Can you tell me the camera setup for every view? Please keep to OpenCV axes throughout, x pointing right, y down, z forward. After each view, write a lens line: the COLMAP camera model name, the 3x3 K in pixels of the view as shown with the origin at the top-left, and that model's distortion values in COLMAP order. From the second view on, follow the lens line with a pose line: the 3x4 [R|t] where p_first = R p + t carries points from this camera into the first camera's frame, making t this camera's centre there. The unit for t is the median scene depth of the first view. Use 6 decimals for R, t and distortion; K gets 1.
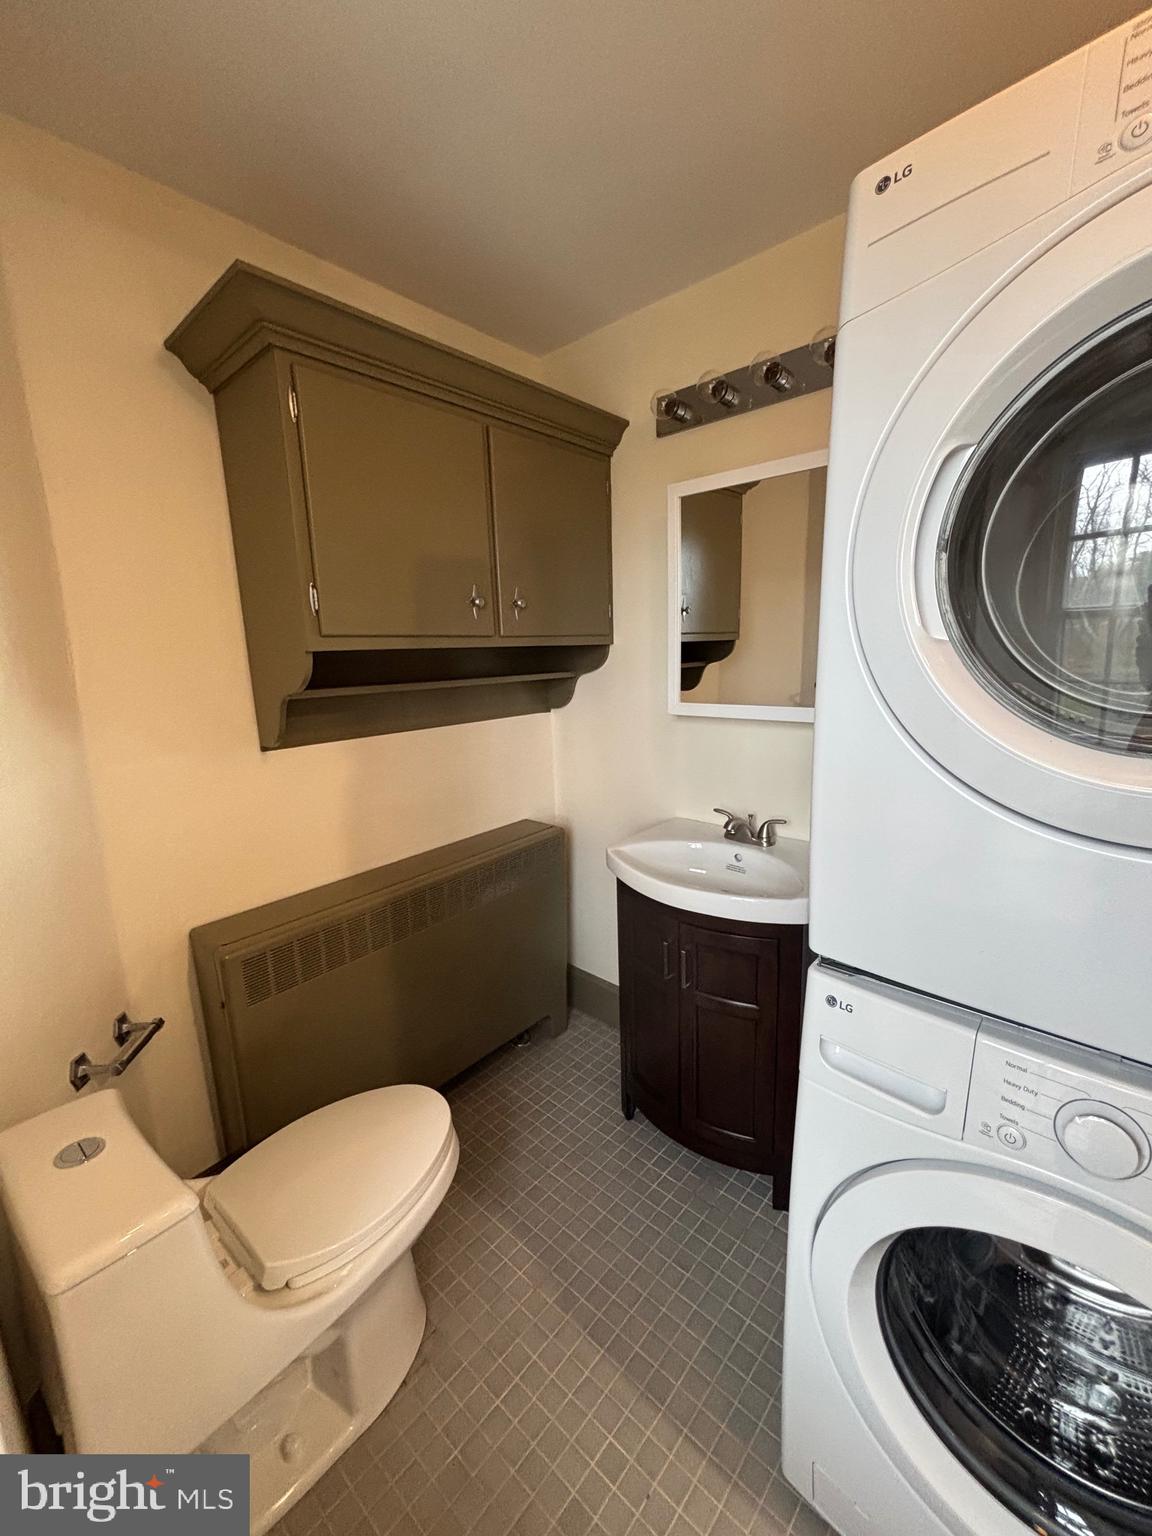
lens RADIAL K [[622.4, 0, 586.5], [0, 622.4, 770.2], [0, 0, 1]] dist [0.000388, -0.000173]
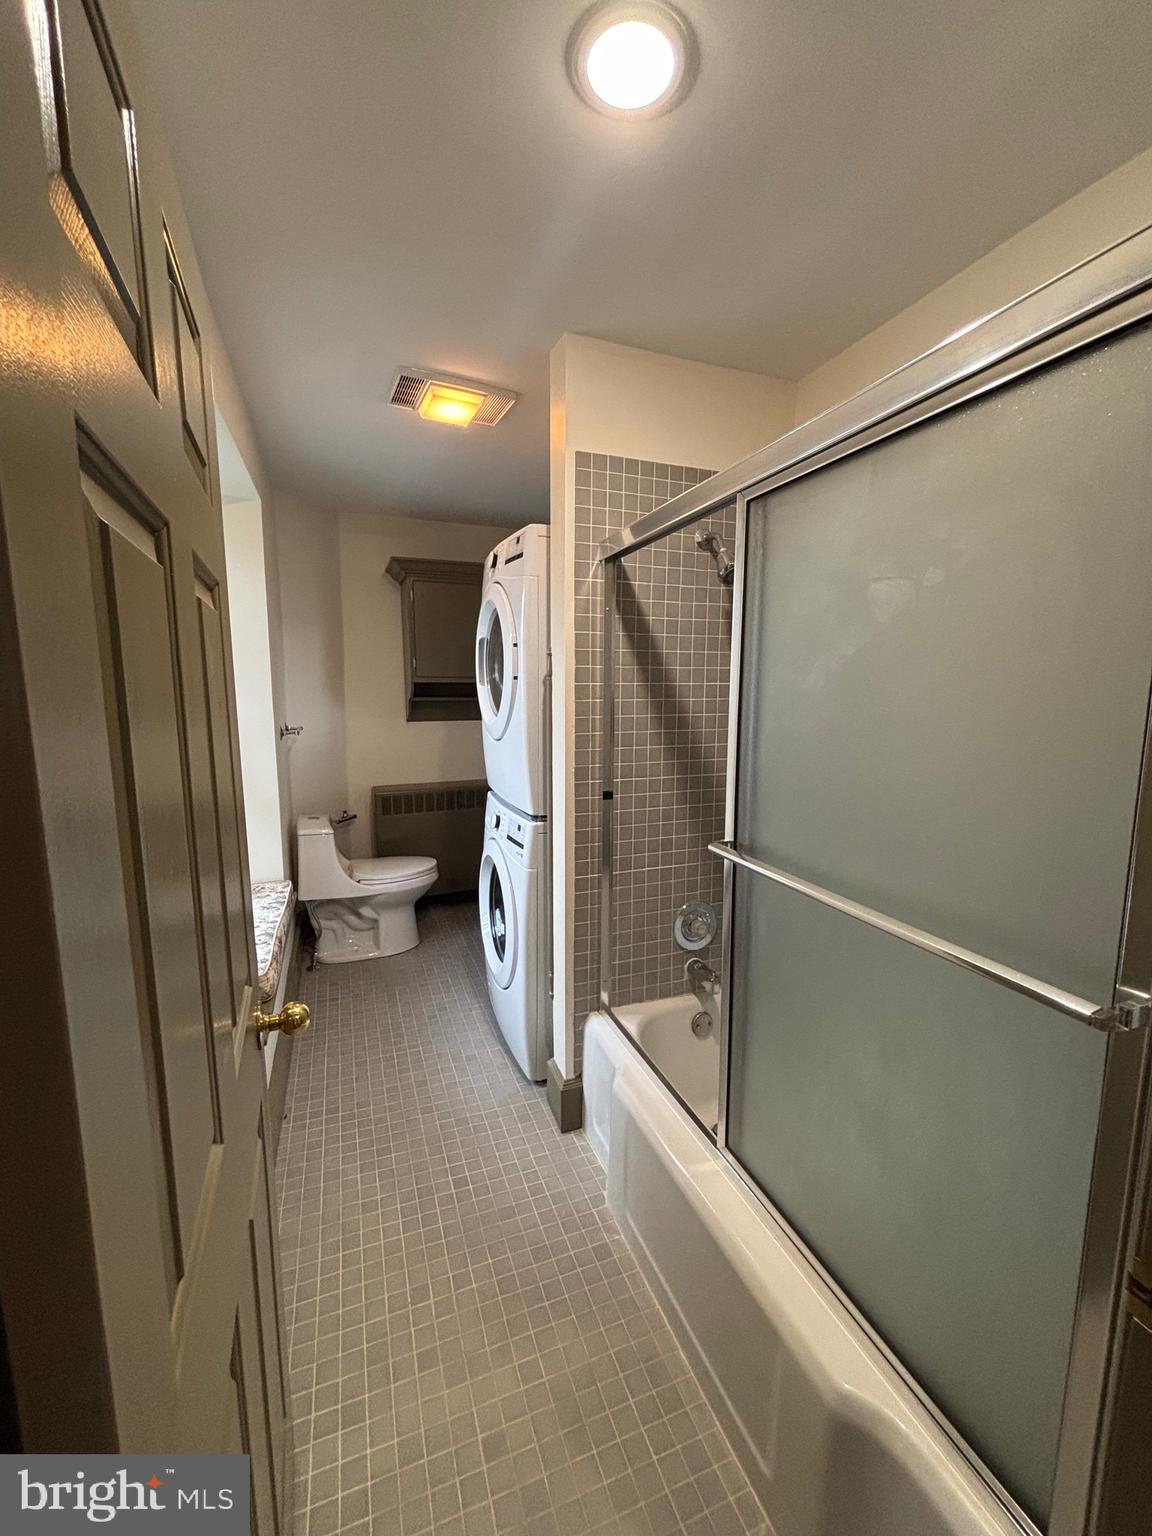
lens RADIAL K [[622.4, 0, 586.5], [0, 622.4, 770.2], [0, 0, 1]] dist [0.000388, -0.000173]
pose [[0.882836, 0.095129, -0.459946, 1.409076], [-0.117329, 0.992895, -0.019849, 0.143152], [0.454790, 0.071489, 0.887725, -0.947501]]
